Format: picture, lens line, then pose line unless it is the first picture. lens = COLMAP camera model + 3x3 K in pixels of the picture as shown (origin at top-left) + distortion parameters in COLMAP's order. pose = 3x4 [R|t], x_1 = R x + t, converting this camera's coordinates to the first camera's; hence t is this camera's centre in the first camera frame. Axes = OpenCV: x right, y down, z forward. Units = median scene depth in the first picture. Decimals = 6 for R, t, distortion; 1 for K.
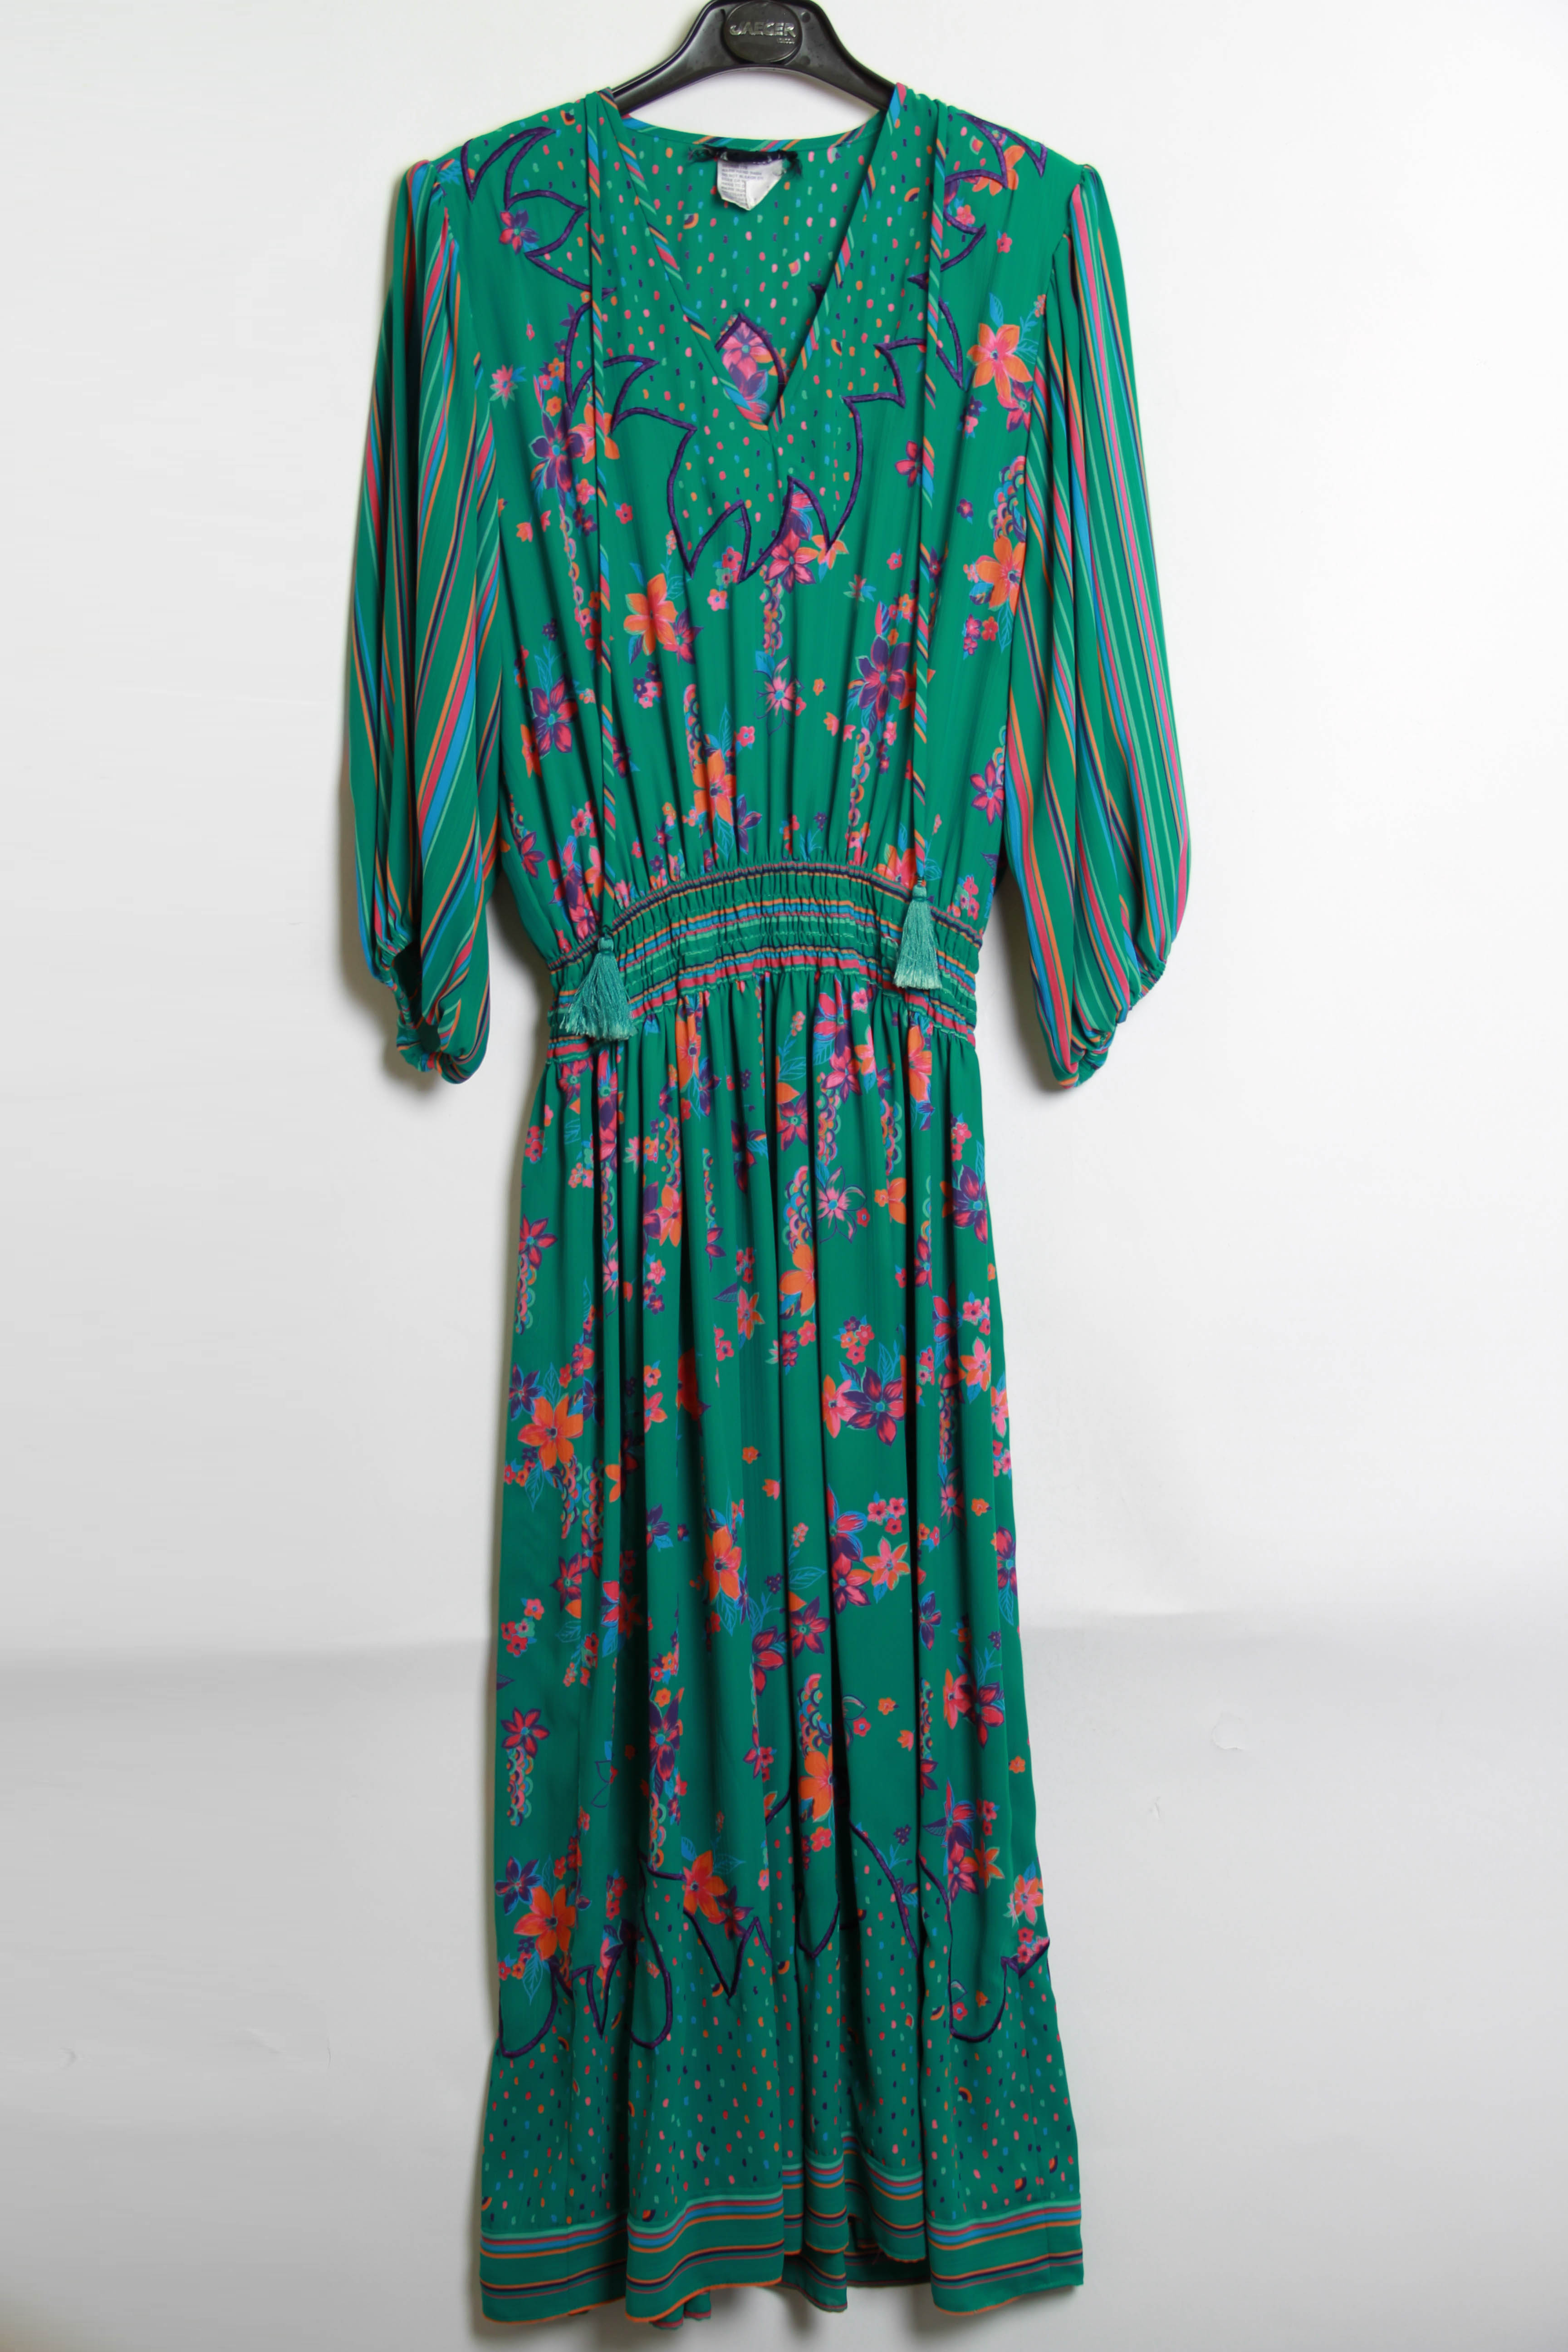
lens RADIAL K [[2972.0, 0, 839.8], [0, 2972.0, 1212.1], [0, 0, 1]] dist [0.001477, 0.000000]
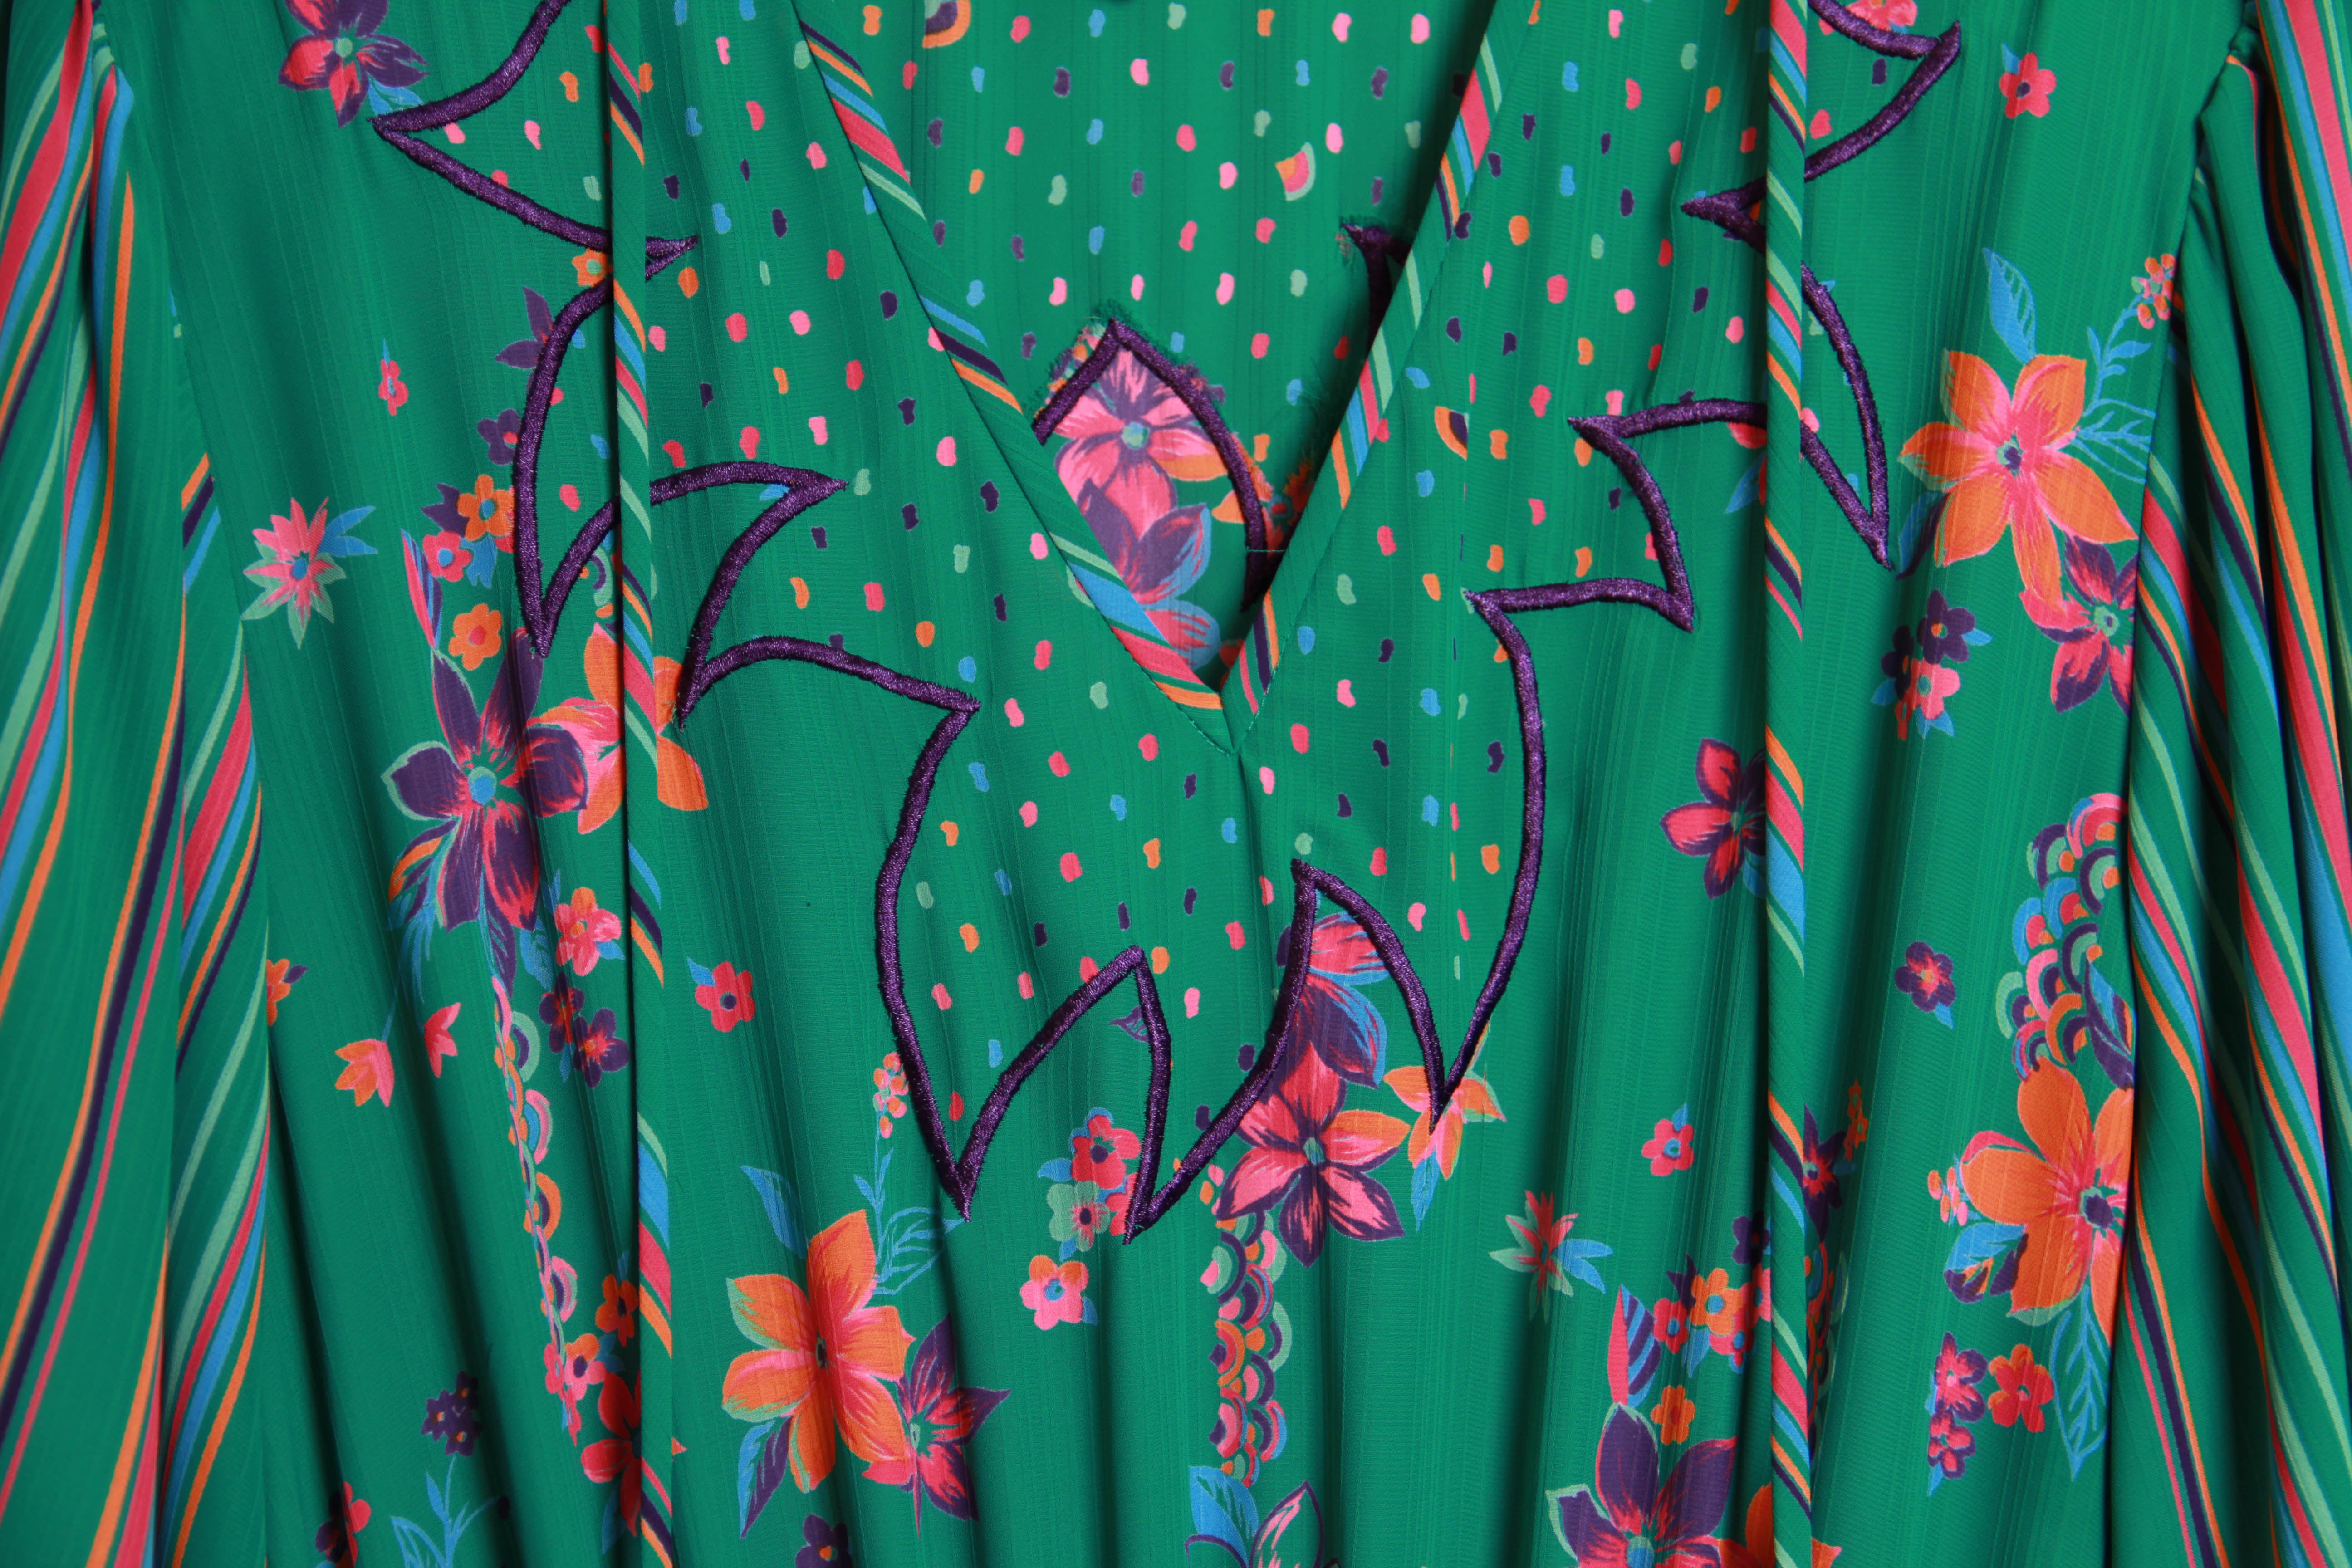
lens RADIAL K [[4932.4, 0, 1339.2], [0, 4932.4, 807.9], [0, 0, 1]] dist [0.206674, 0.000000]
pose [[0.997634, -0.011031, 0.067853, -0.045744], [0.023567, 0.982109, -0.186833, -0.162926], [-0.064578, 0.187990, 0.980046, 0.527008]]
